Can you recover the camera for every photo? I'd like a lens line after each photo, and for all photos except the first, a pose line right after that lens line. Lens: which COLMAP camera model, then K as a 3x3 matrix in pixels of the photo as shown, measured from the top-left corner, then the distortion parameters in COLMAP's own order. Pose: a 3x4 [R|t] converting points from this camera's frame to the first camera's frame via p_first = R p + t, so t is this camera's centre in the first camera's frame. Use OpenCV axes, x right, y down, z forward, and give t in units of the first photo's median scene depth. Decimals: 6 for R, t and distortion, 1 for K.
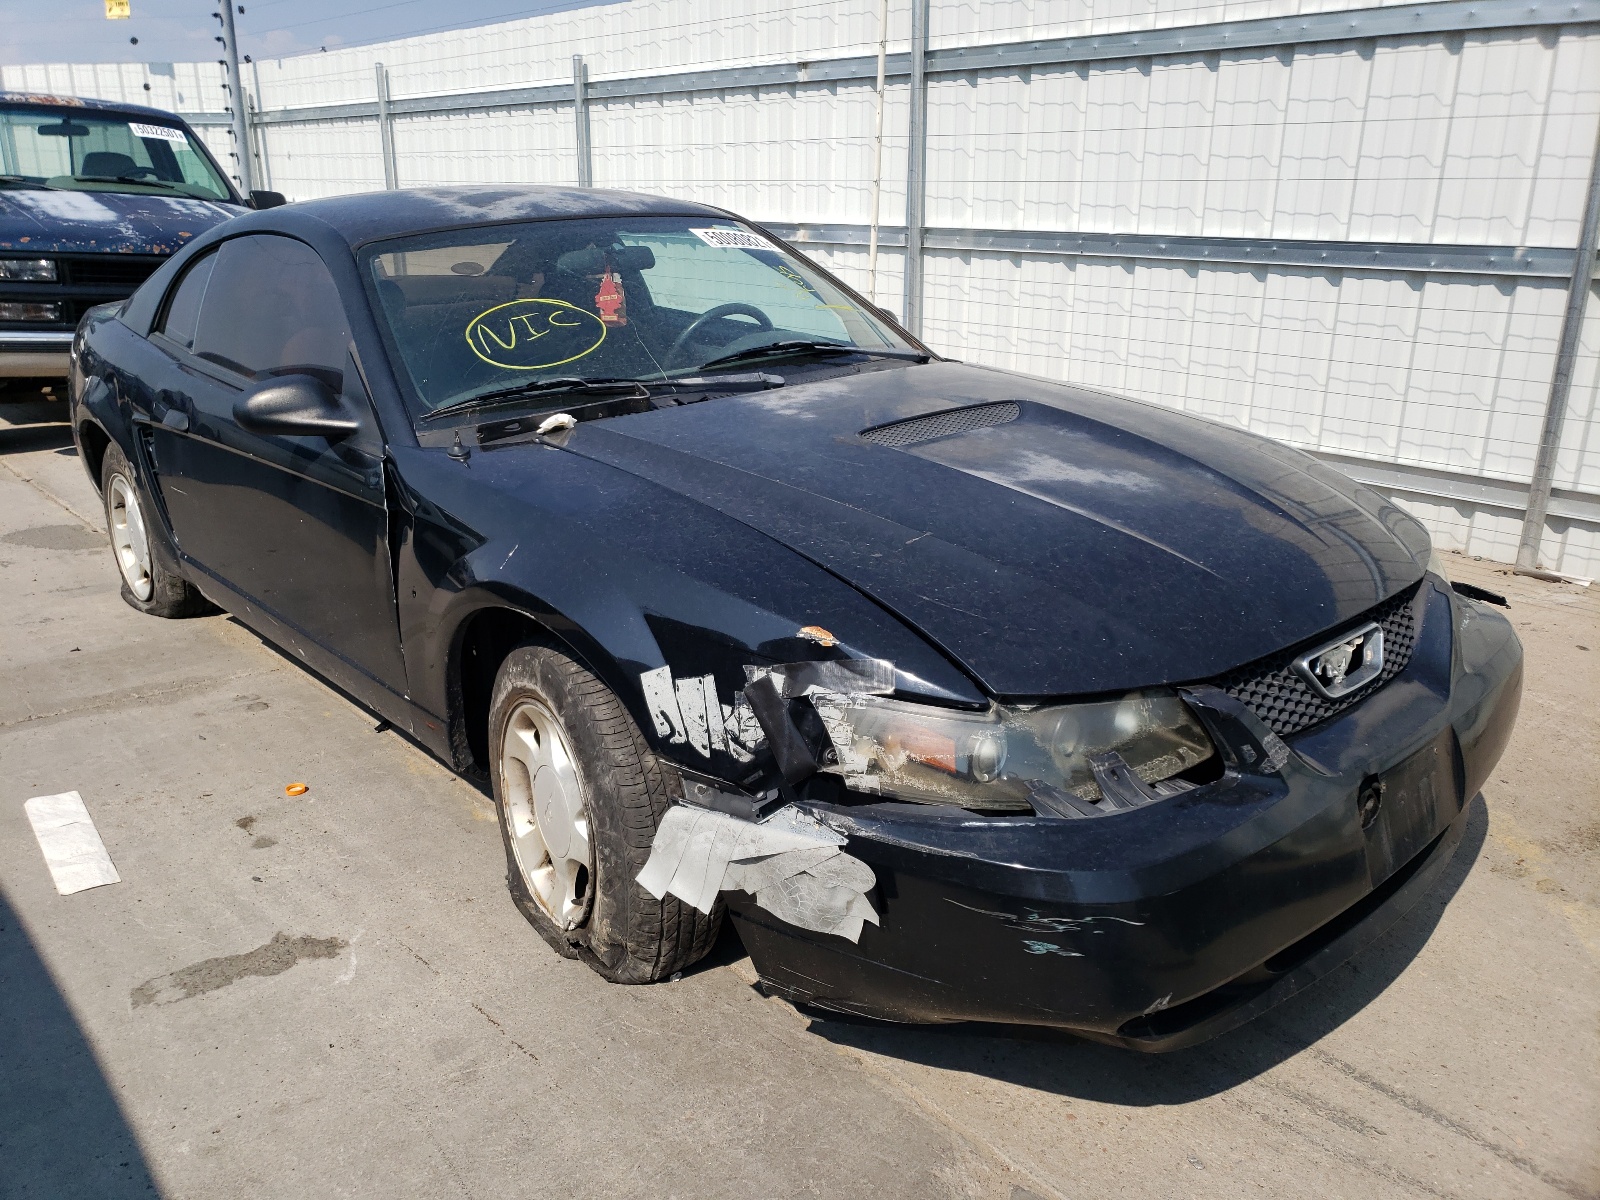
lens RADIAL K [[1219.1, 0, 795.6], [0, 1219.1, 596.8], [0, 0, 1]] dist [0.037414, -0.038362]
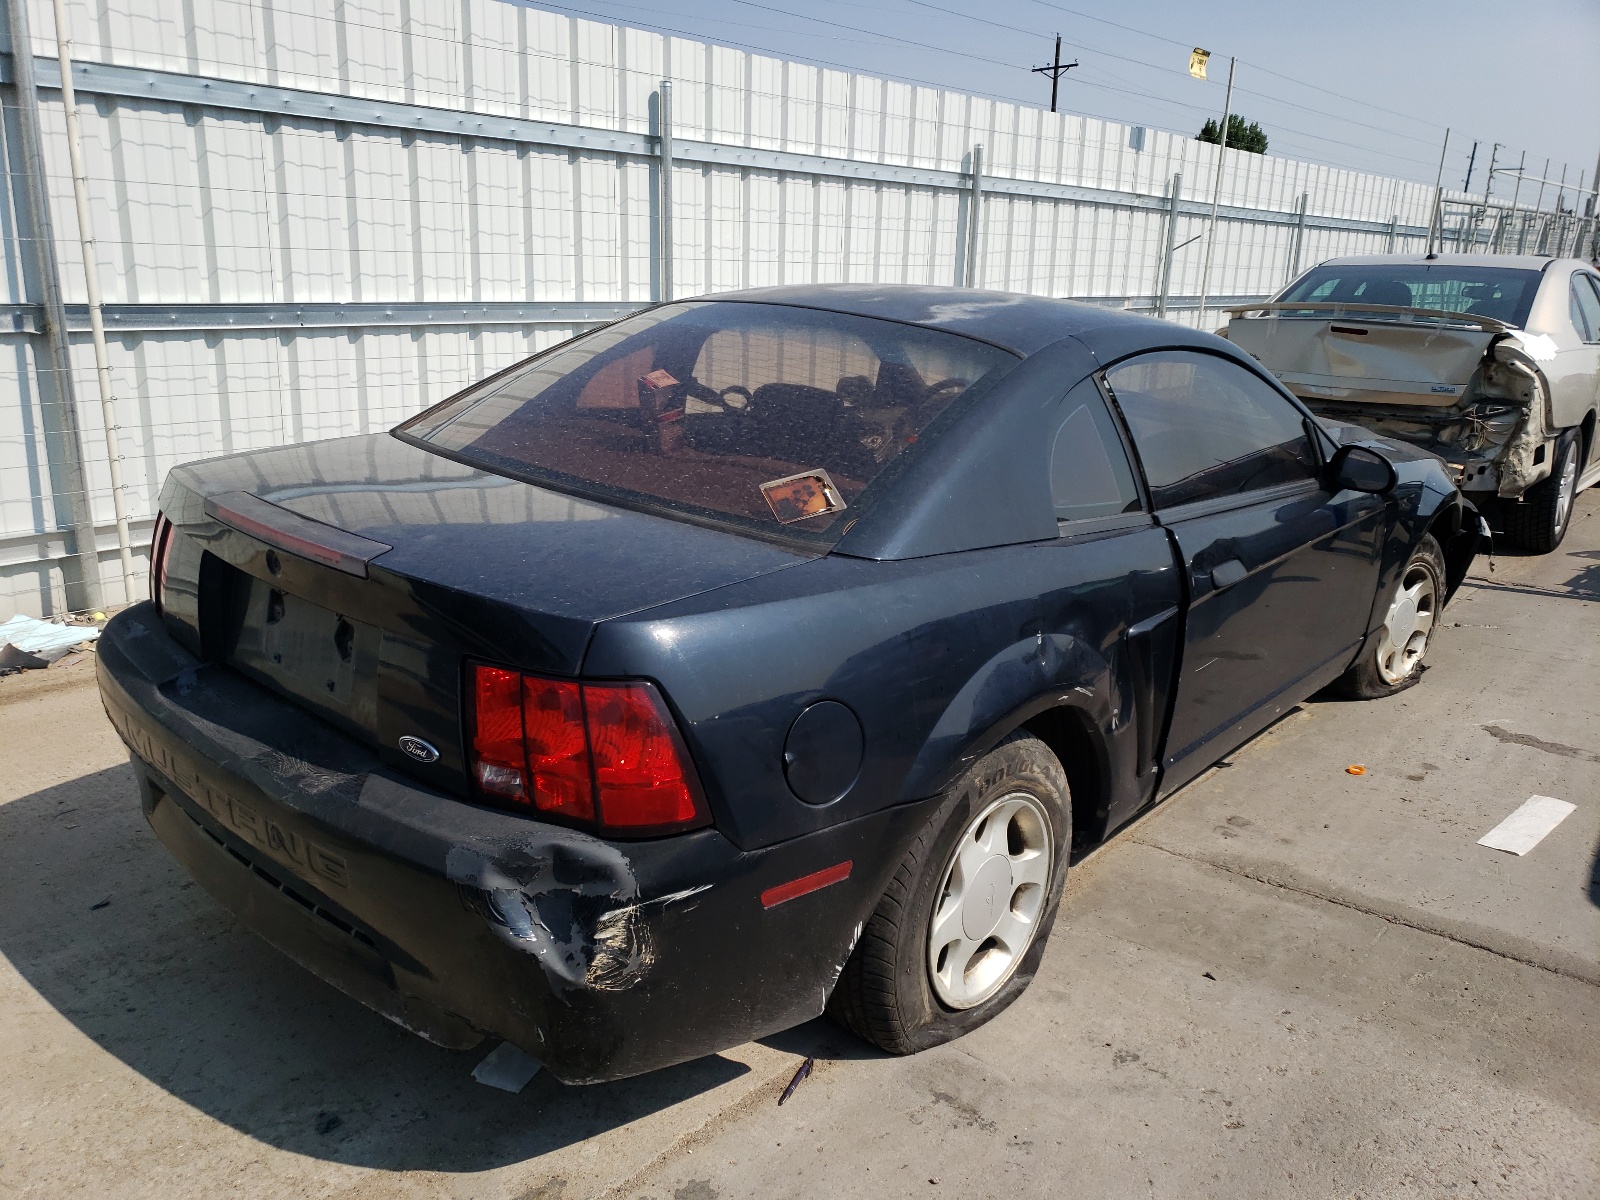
lens RADIAL K [[1219.1, 0, 806.0], [0, 1219.1, 589.9], [0, 0, 1]] dist [0.037414, -0.038362]
pose [[-0.106445, -0.262505, 0.959042, -2.038175], [0.295307, 0.912655, 0.282585, -0.705455], [-0.949454, 0.313291, -0.019628, 2.063558]]
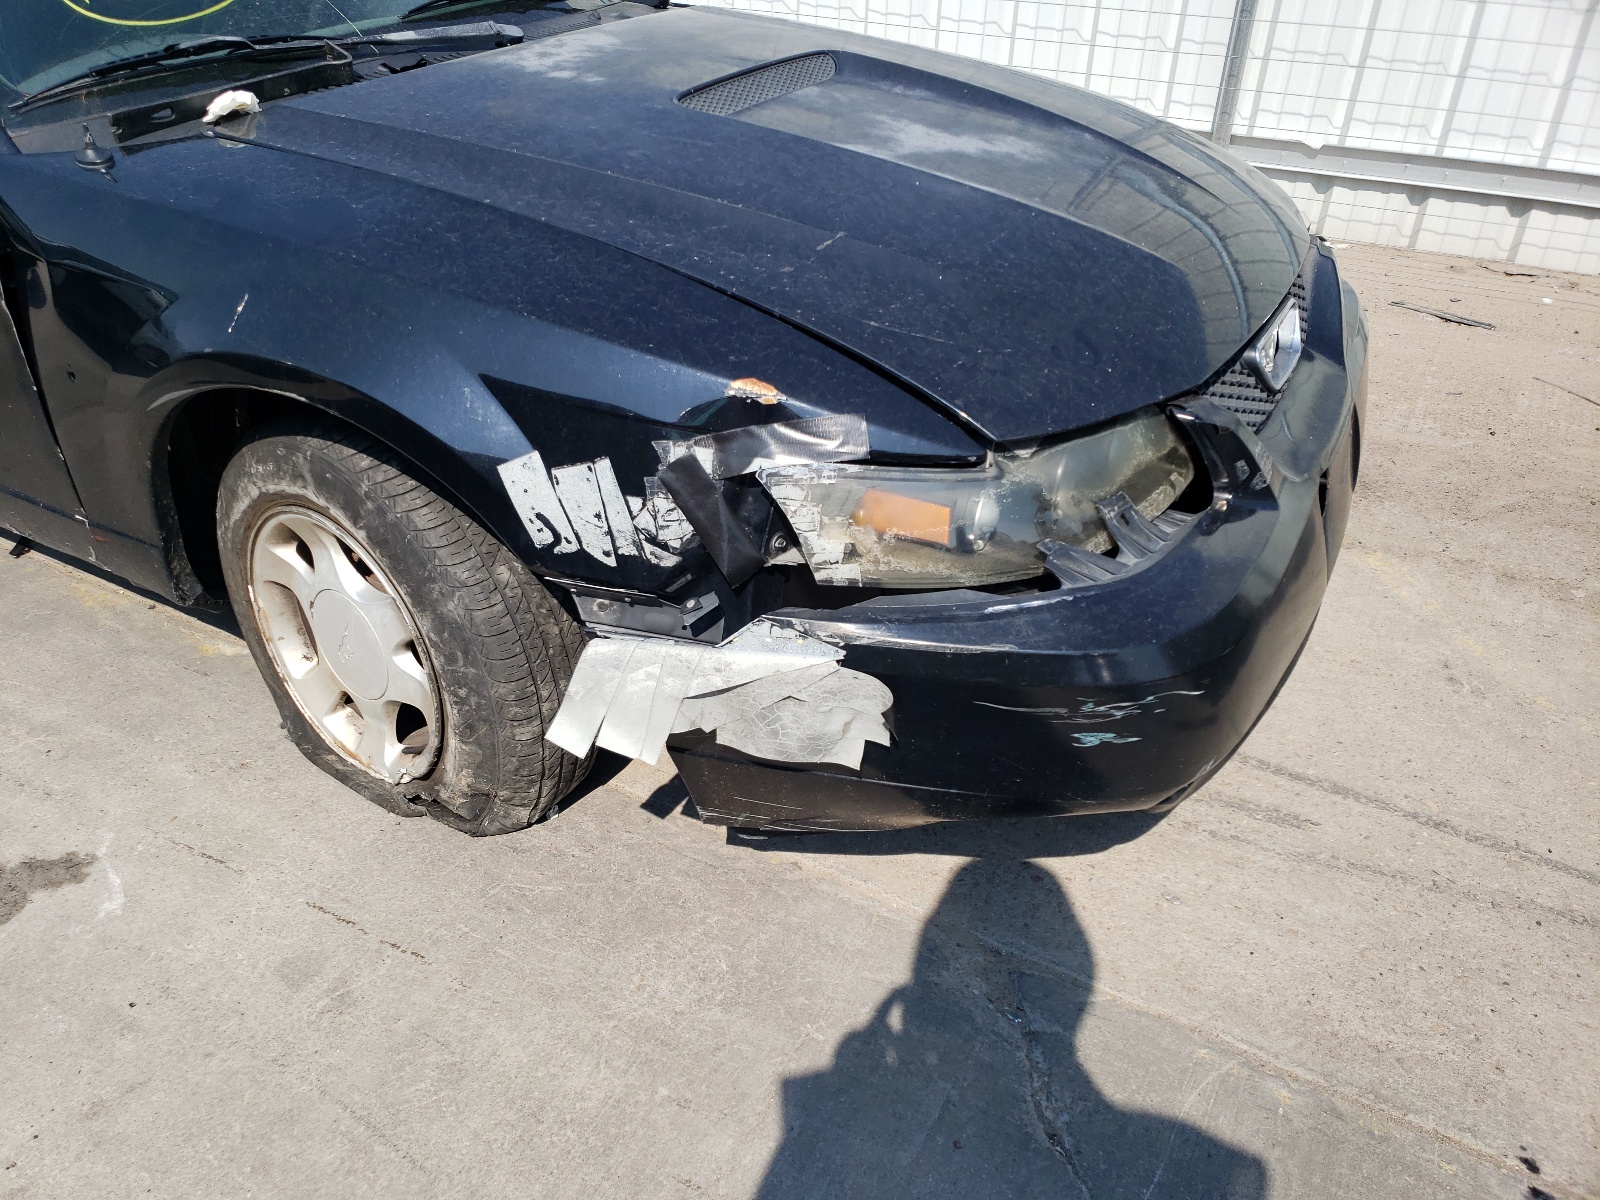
lens RADIAL K [[1219.1, 0, 803.6], [0, 1219.1, 609.9], [0, 0, 1]] dist [0.037414, -0.038362]
pose [[0.948063, -0.160669, 0.274520, -0.153645], [0.086064, 0.960431, 0.264888, -0.028998], [-0.306217, -0.227504, 0.924377, 0.229975]]
